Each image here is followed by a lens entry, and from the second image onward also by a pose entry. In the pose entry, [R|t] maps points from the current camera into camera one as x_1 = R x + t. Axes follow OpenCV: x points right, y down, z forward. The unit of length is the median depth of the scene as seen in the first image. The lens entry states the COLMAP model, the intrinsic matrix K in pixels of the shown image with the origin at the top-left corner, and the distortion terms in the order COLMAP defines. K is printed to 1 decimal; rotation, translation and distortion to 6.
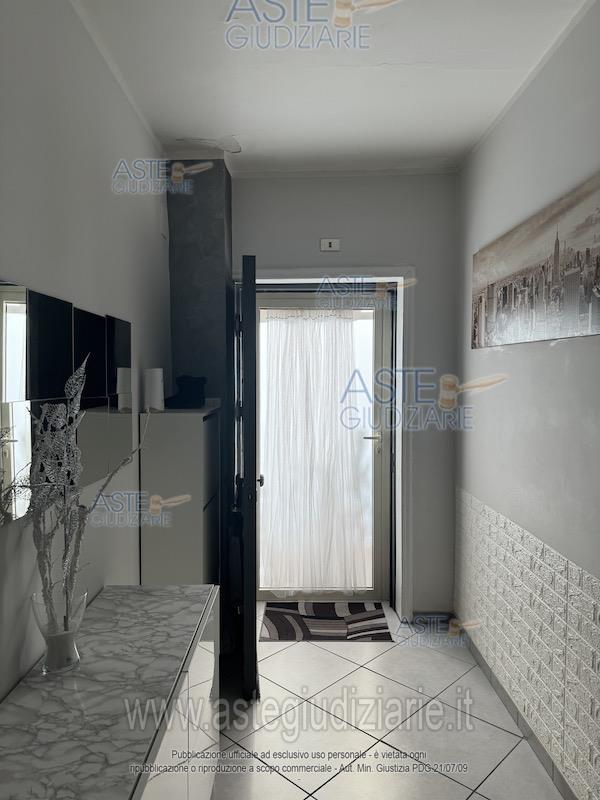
lens RADIAL K [[563.8, 0, 300.0], [0, 563.8, 400.0], [0, 0, 1]] dist [0.087788, -0.090744]
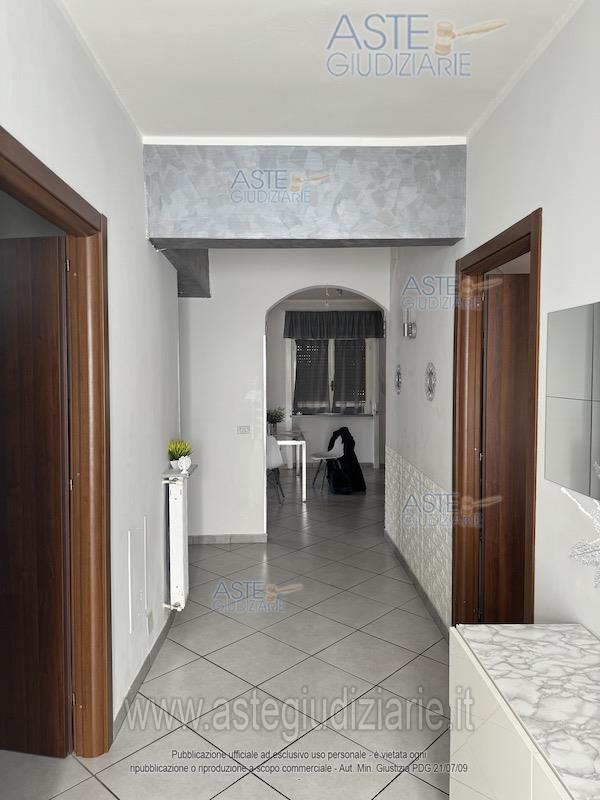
lens RADIAL K [[563.8, 0, 300.0], [0, 563.8, 400.0], [0, 0, 1]] dist [0.087788, -0.090744]
pose [[-0.983201, 0.182347, -0.008055, 0.078572], [0.180846, 0.979182, 0.092178, -0.255486], [0.024695, 0.089173, -0.995710, 2.150633]]
